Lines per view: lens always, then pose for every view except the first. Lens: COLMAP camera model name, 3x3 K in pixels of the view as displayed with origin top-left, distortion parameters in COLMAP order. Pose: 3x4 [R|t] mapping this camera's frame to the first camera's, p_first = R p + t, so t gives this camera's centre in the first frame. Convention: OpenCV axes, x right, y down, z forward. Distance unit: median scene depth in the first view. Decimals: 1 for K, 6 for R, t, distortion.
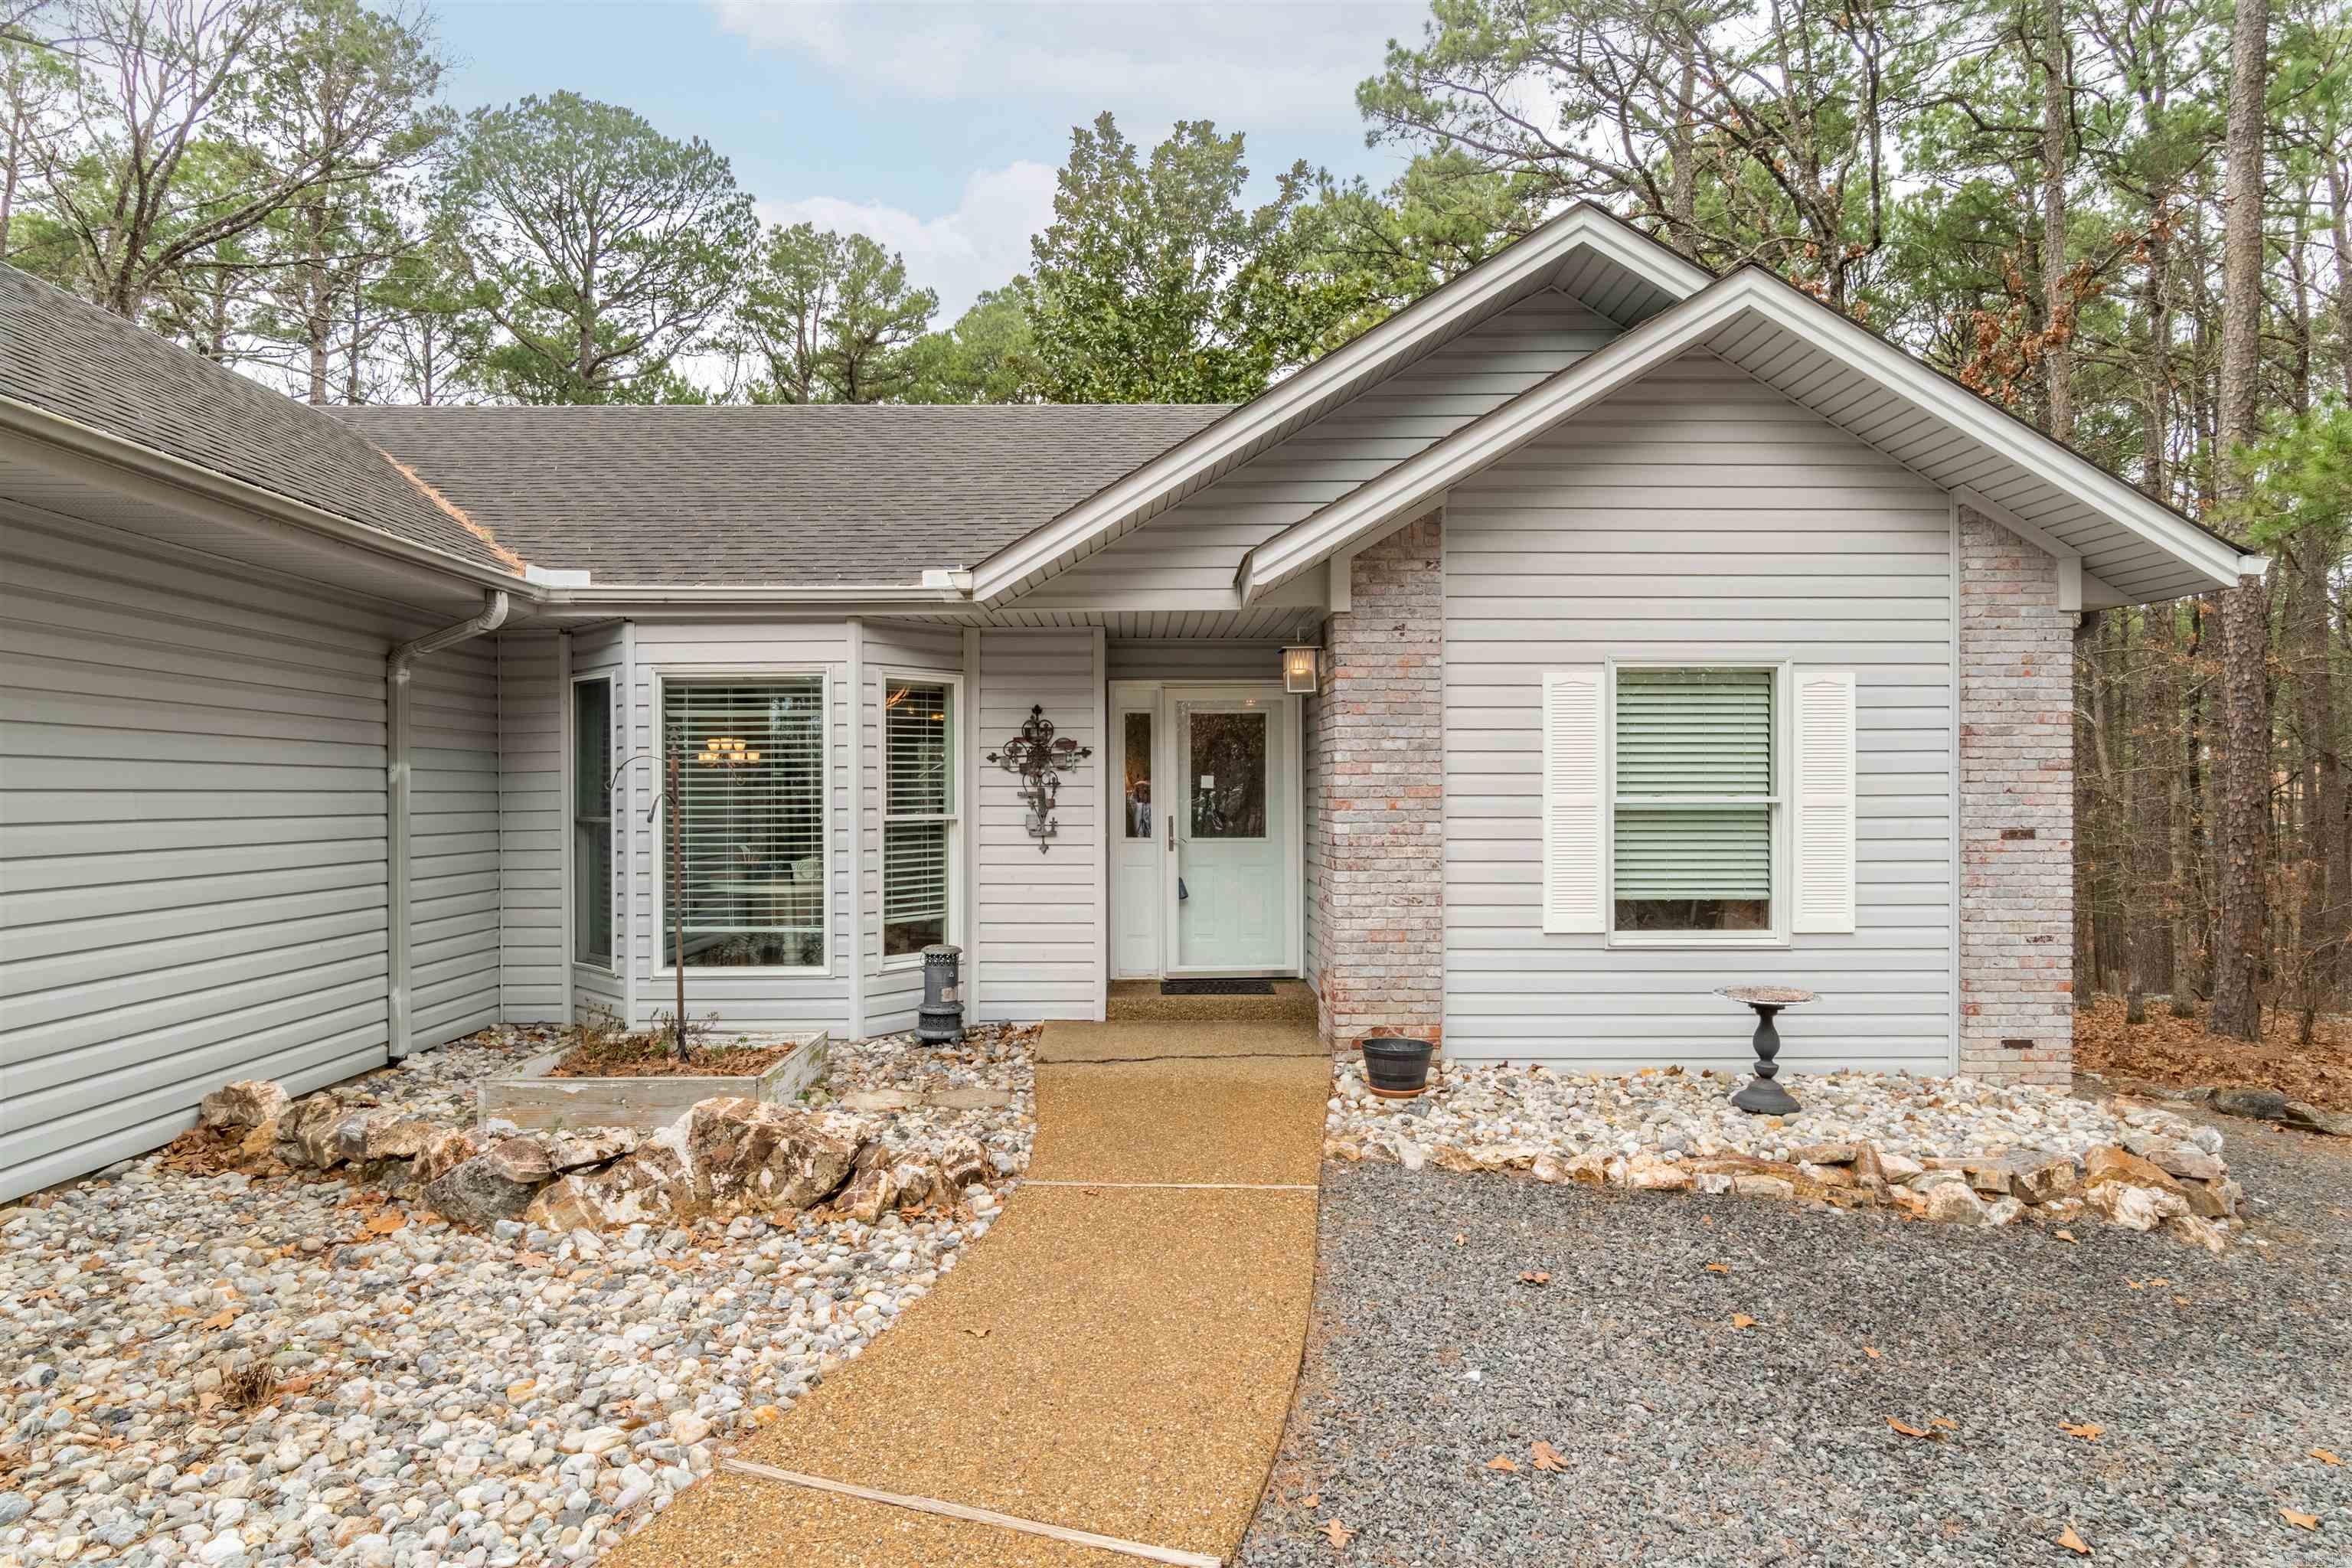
lens RADIAL K [[1255.3, 0, 1154.6], [0, 1255.3, 787.1], [0, 0, 1]] dist [0.001309, 0.000470]
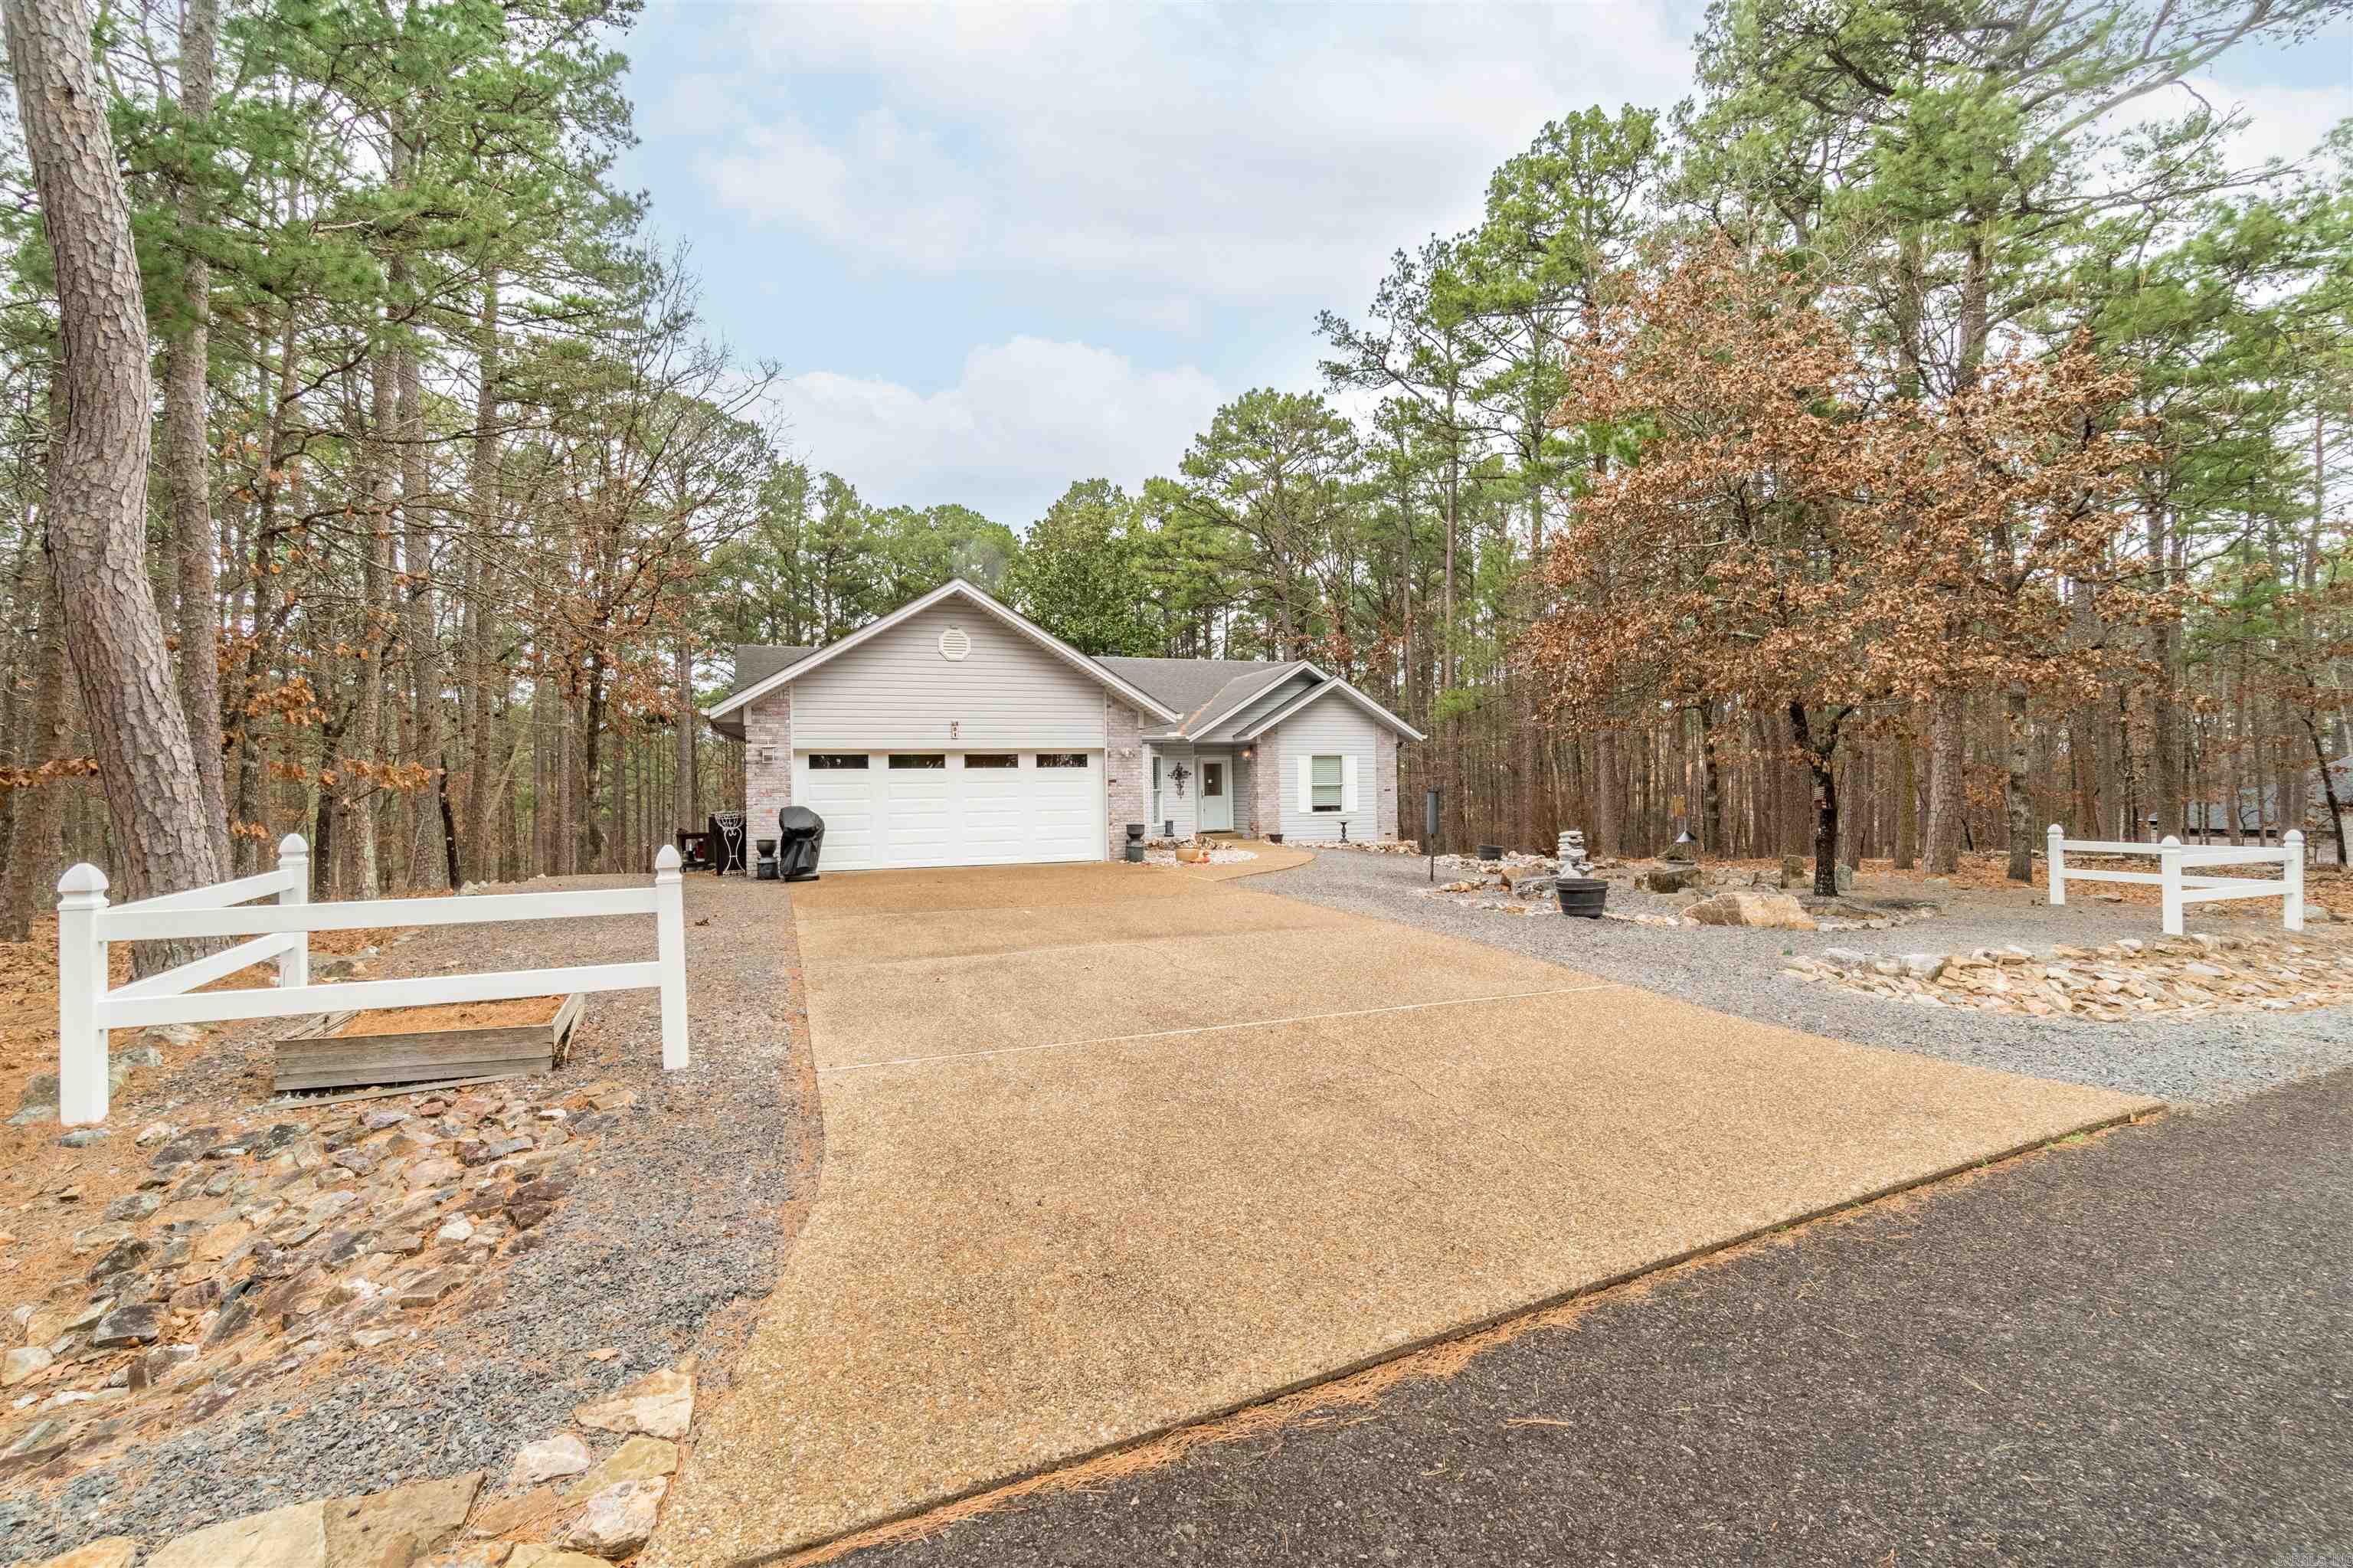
lens RADIAL K [[1045.5, 0, 1169.0], [0, 1045.5, 786.2], [0, 0, 1]] dist [-0.000858, -0.000008]
pose [[0.933434, -0.011096, 0.358577, -1.489562], [0.014500, 0.999872, -0.006806, 0.037136], [-0.358456, 0.011552, 0.933475, -2.379914]]
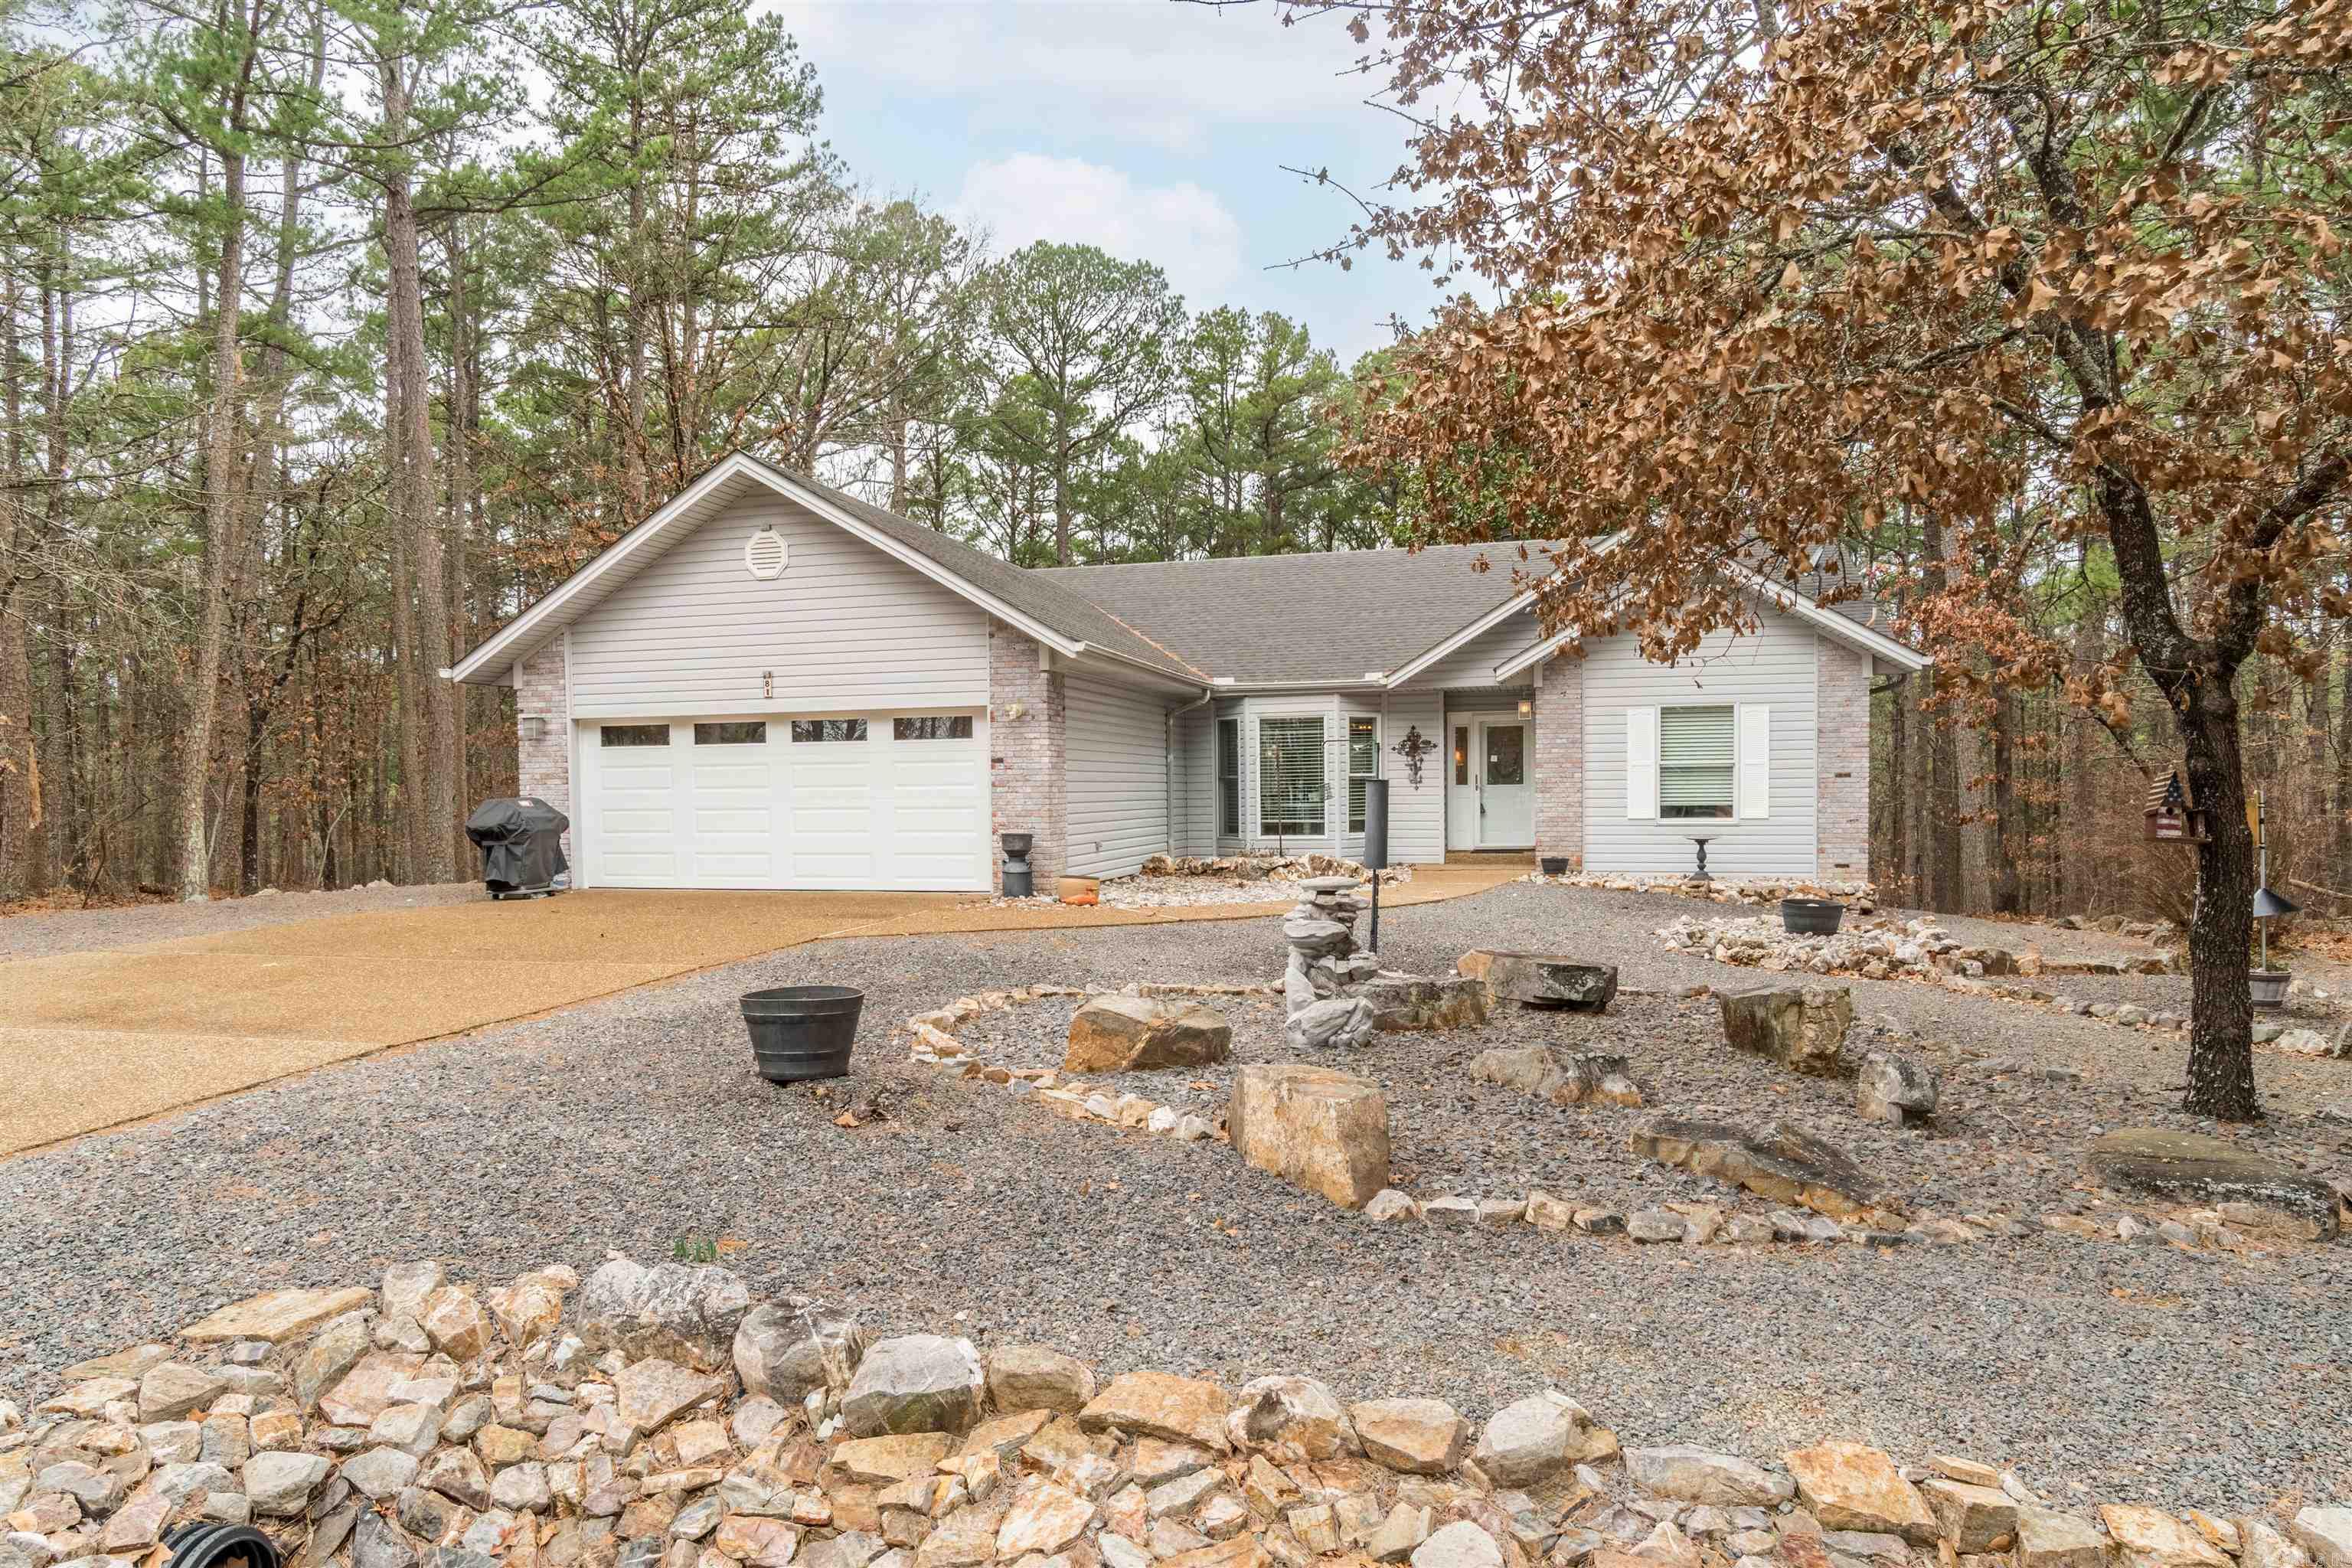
lens RADIAL K [[1494.1, 0, 1104.9], [0, 1494.1, 825.4], [0, 0, 1]] dist [-0.028864, -0.000293]
pose [[0.953862, -0.000674, -0.300246, 0.208720], [0.009228, 0.999591, 0.027071, 0.042605], [0.300105, -0.028592, 0.953478, -1.969482]]
